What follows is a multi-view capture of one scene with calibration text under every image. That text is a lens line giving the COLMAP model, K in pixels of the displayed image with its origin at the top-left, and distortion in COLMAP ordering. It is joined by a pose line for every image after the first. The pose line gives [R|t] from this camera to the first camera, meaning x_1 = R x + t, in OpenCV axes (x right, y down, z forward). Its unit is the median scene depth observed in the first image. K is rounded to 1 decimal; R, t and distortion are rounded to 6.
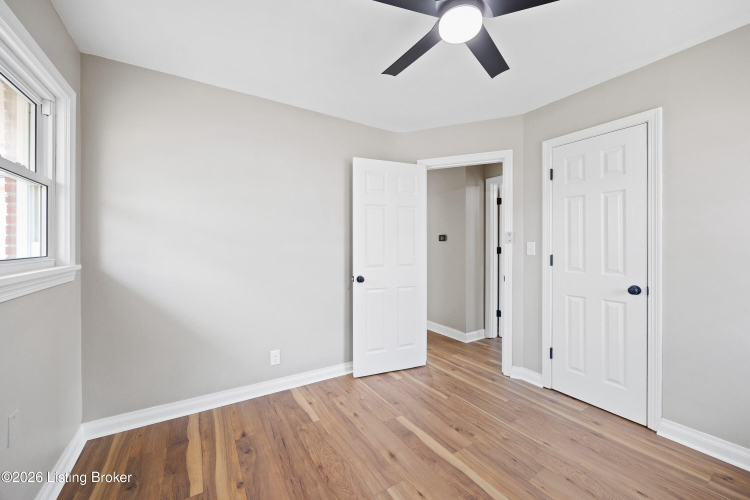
lens RADIAL K [[299.7, 0, 380.4], [0, 299.7, 253.3], [0, 0, 1]] dist [0.000432, 0.000182]
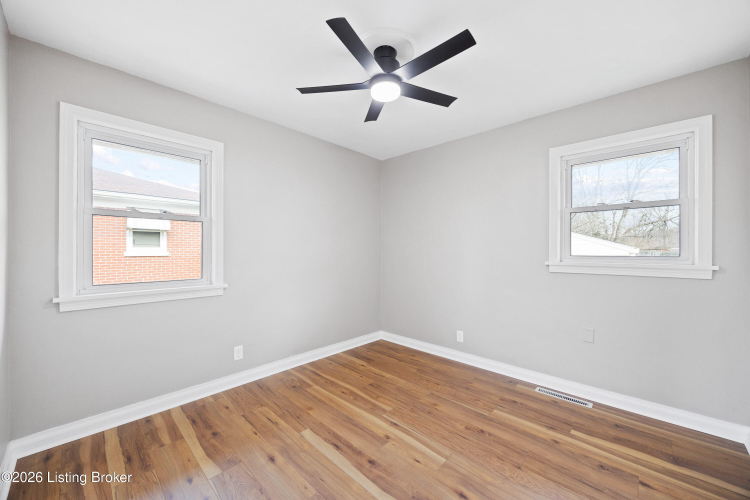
lens RADIAL K [[299.7, 0, 380.4], [0, 299.7, 253.3], [0, 0, 1]] dist [0.000432, 0.000182]
pose [[-0.971924, 0.001136, -0.235293, 0.496701], [-0.004421, 0.999724, 0.023087, -0.032763], [0.235254, 0.023479, -0.971650, 1.882863]]
